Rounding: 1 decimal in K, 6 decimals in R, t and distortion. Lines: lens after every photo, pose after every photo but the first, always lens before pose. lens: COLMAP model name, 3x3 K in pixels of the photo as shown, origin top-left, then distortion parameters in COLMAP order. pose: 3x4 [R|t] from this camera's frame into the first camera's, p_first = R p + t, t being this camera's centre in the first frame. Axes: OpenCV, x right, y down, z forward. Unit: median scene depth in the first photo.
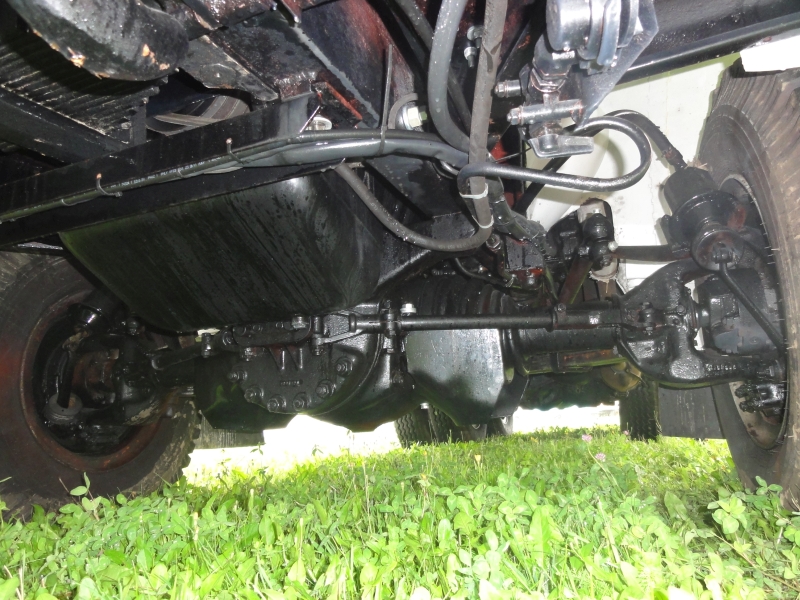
lens RADIAL K [[564.4, 0, 400.0], [0, 564.4, 300.0], [0, 0, 1]] dist [-0.003084, 0.003522]
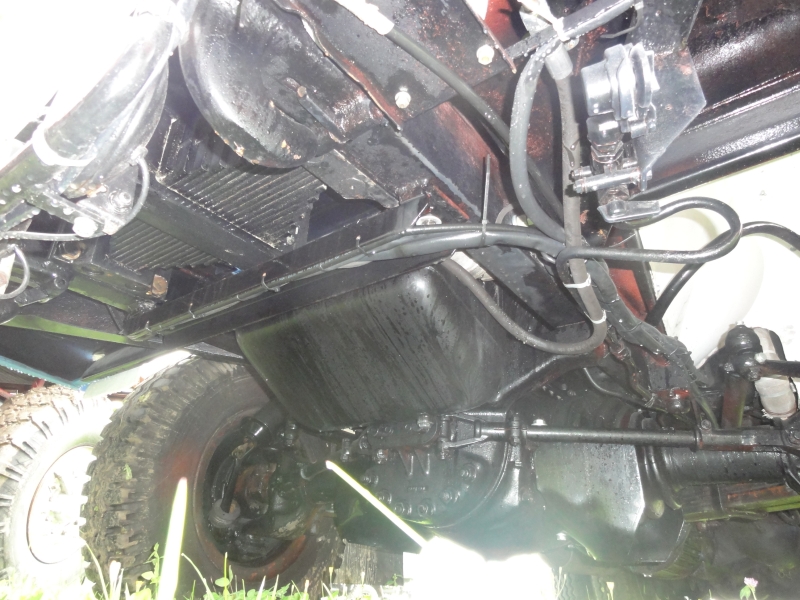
lens RADIAL K [[564.4, 0, 400.0], [0, 564.4, 300.0], [0, 0, 1]] dist [-0.003084, 0.003522]
pose [[0.957241, -0.019186, -0.288656, 0.098650], [-0.063475, 0.959555, -0.274273, 0.129350], [0.282243, 0.280868, 0.917307, -0.051026]]
